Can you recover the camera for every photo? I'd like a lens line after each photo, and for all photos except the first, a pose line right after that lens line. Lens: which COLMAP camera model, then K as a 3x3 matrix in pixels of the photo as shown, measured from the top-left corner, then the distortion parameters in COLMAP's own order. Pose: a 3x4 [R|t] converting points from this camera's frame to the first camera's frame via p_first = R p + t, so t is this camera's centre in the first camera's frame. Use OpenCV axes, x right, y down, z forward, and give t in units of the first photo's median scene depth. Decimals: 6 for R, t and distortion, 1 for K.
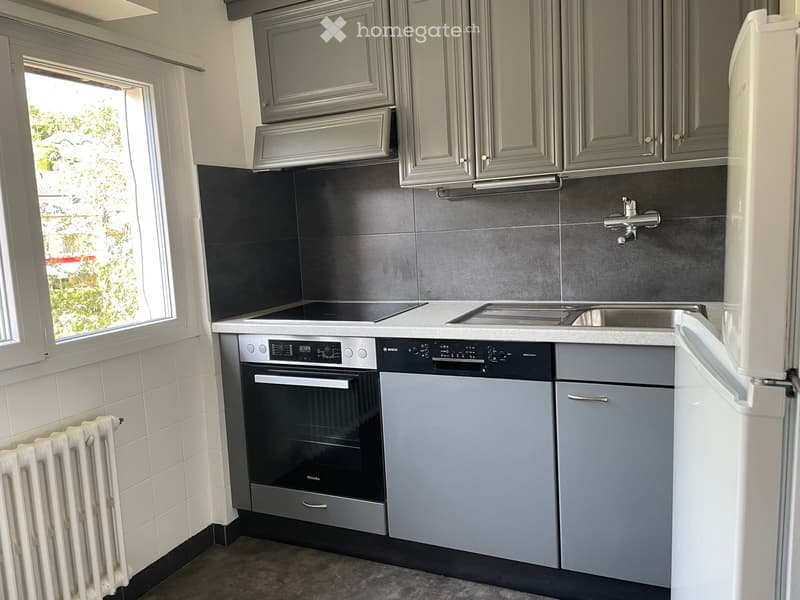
lens RADIAL K [[605.7, 0, 400.0], [0, 605.7, 300.0], [0, 0, 1]] dist [0.117117, -0.170532]
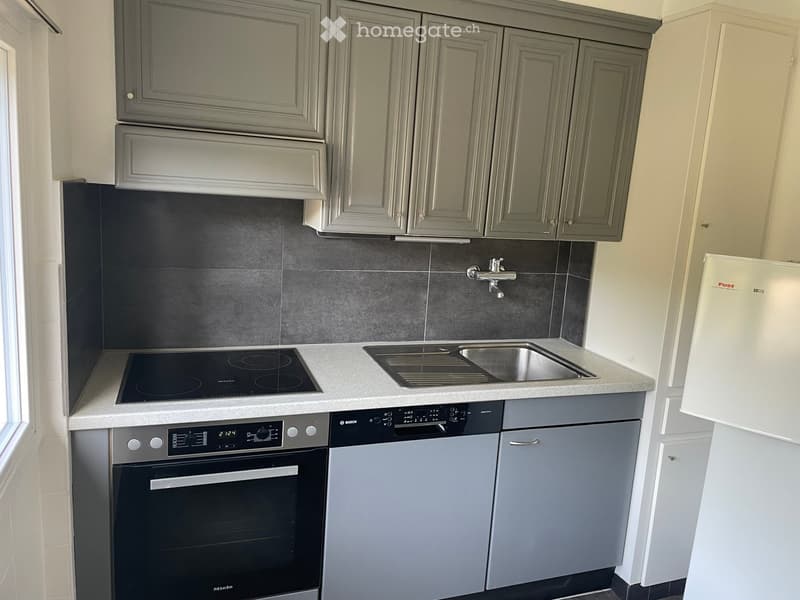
lens RADIAL K [[605.7, 0, 400.0], [0, 605.7, 300.0], [0, 0, 1]] dist [0.117117, -0.170532]
pose [[0.707673, -0.033822, 0.705730, -0.558809], [-0.020163, 0.997480, 0.068022, -0.153235], [-0.706252, -0.062367, 0.705208, 0.297414]]
